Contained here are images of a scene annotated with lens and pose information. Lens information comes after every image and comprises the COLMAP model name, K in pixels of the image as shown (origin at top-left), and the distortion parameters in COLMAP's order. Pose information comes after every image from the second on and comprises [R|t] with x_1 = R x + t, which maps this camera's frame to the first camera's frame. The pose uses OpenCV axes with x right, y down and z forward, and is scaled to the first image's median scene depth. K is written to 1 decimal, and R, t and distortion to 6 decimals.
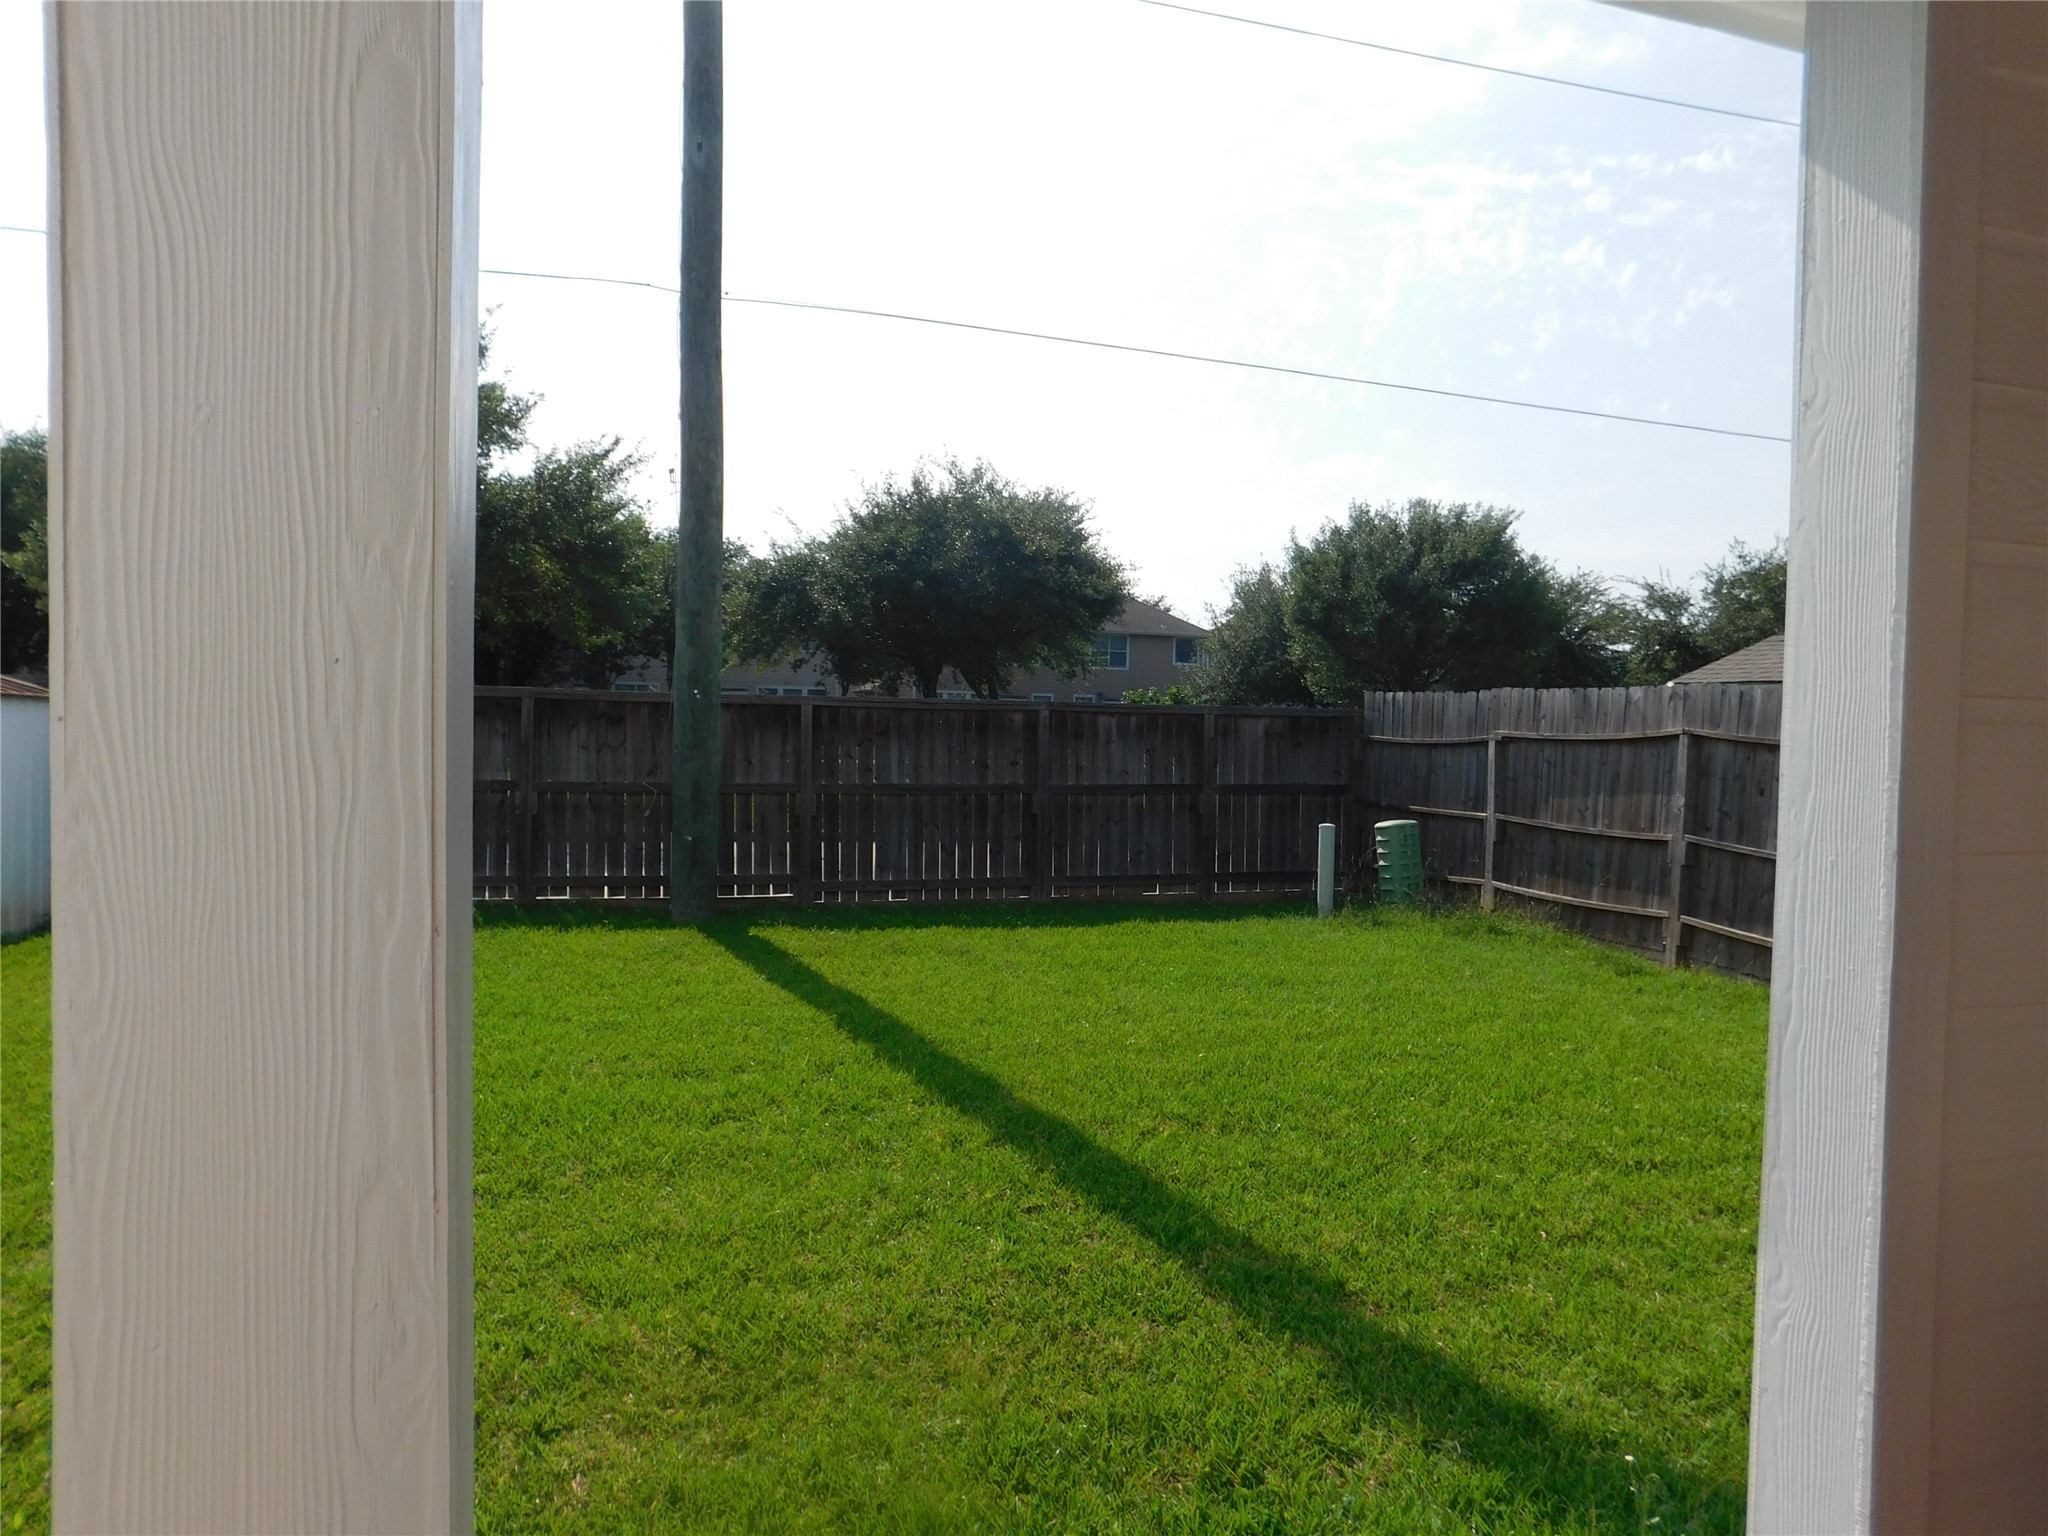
lens RADIAL K [[1353.4, 0, 1033.3], [0, 1353.4, 761.2], [0, 0, 1]] dist [-0.074978, 0.061229]
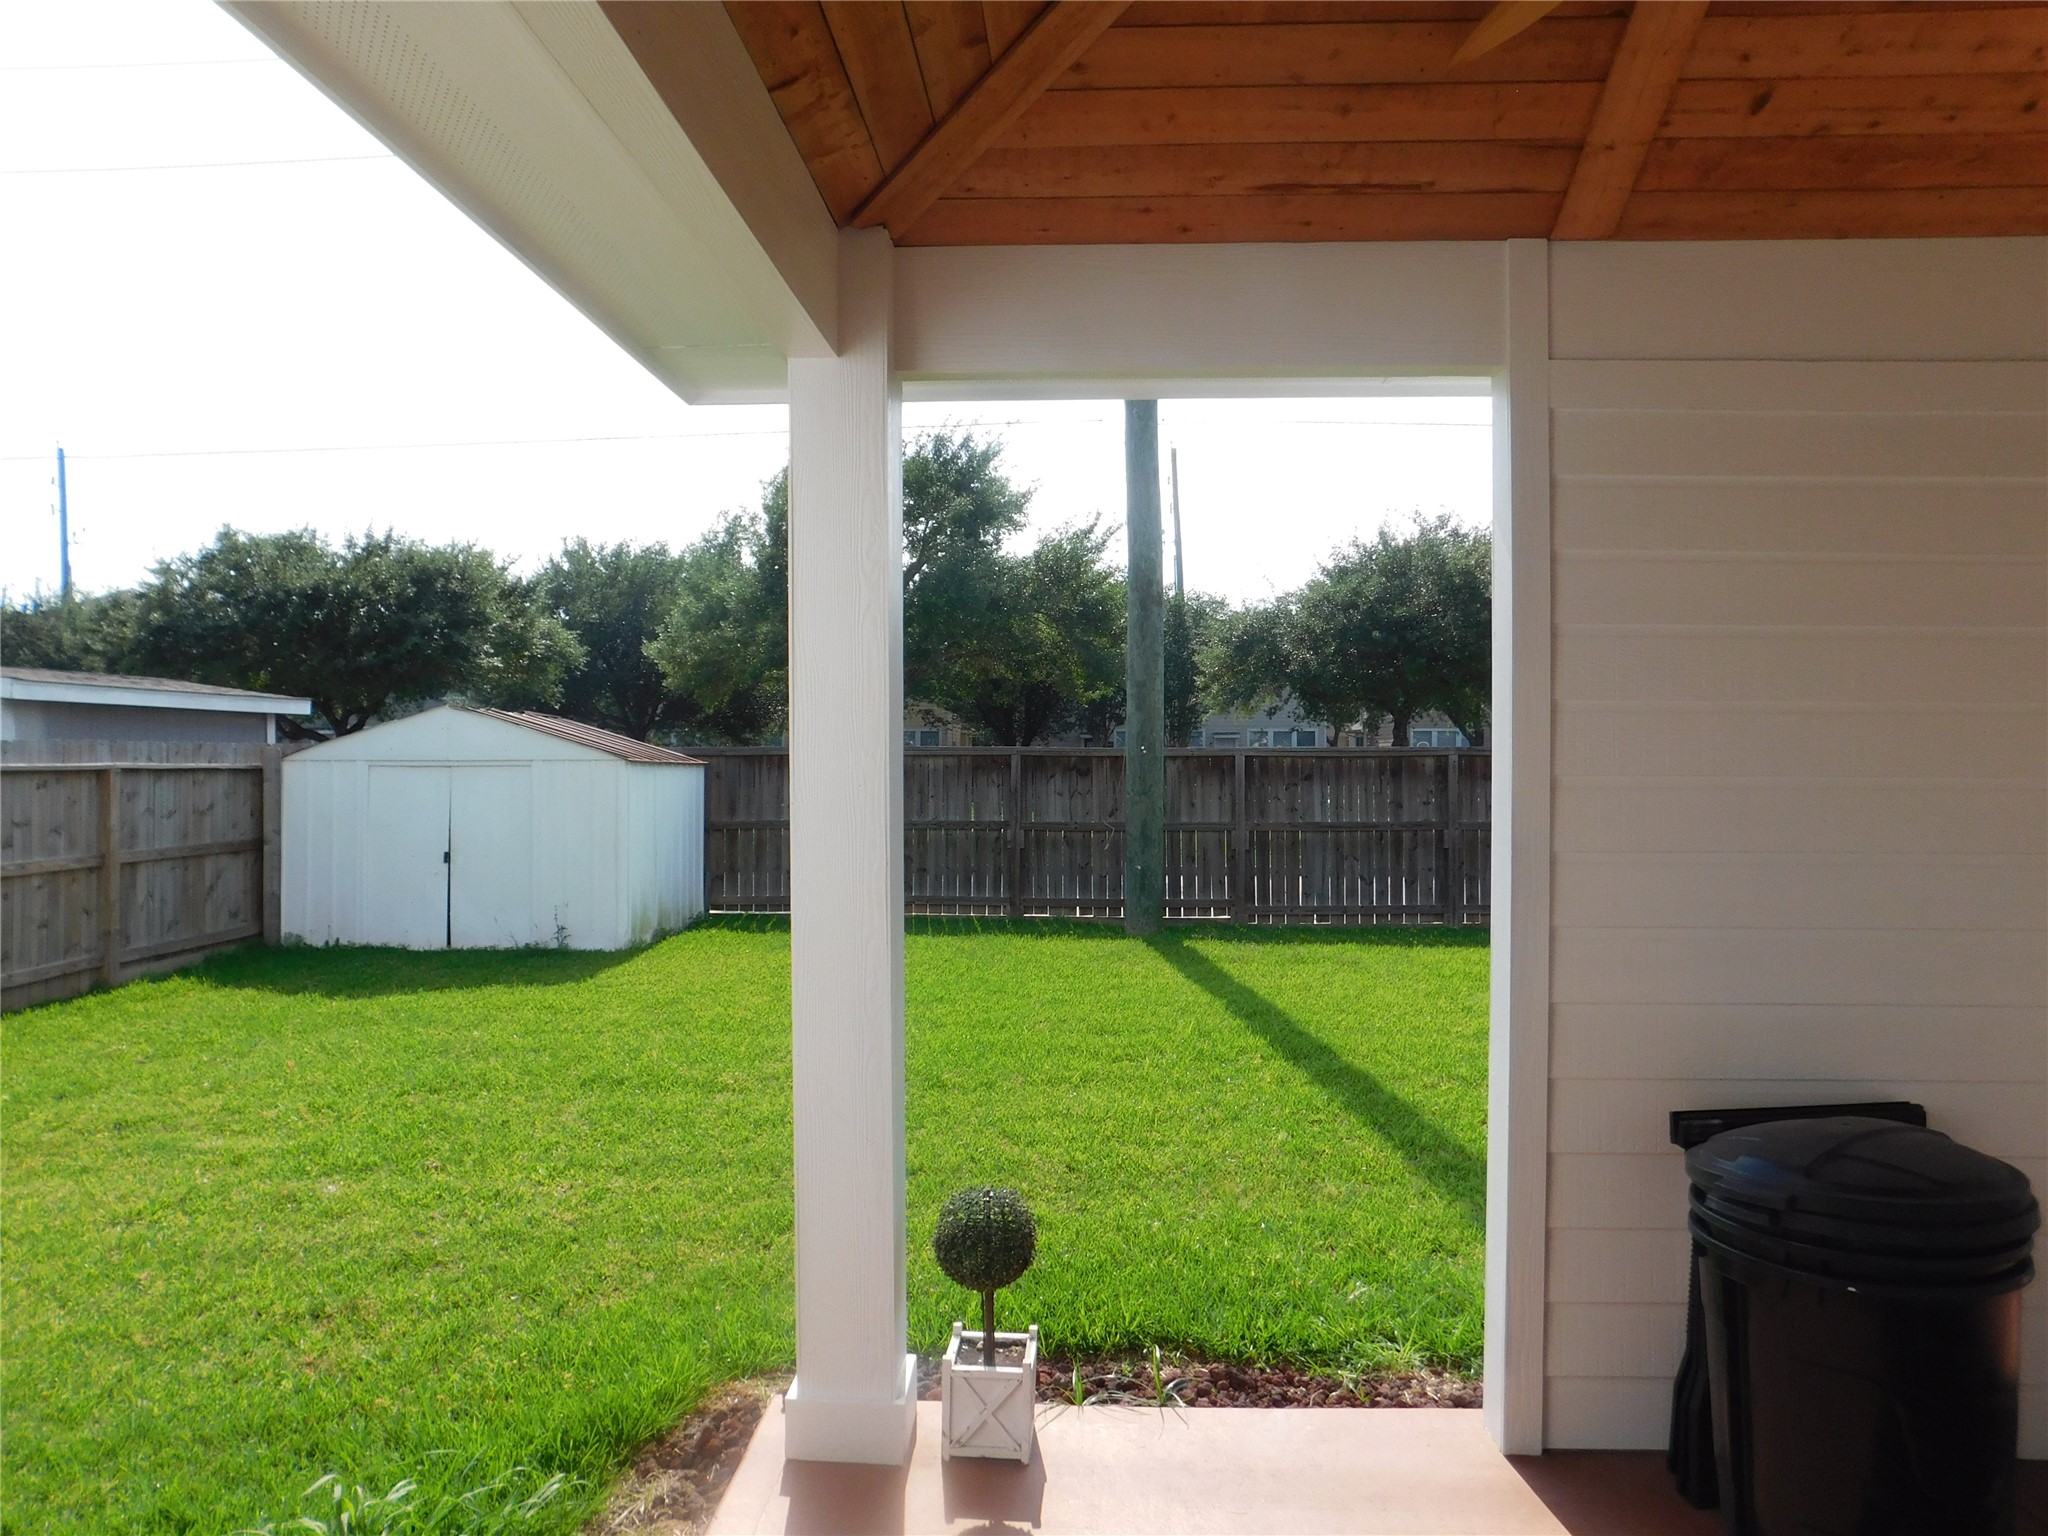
lens RADIAL K [[1353.4, 0, 1033.3], [0, 1353.4, 761.2], [0, 0, 1]] dist [-0.074978, 0.061229]
pose [[0.932005, -0.020677, -0.361854, 0.091019], [0.010117, 0.999467, -0.031051, -0.001889], [0.362303, 0.025279, 0.931717, -0.164578]]
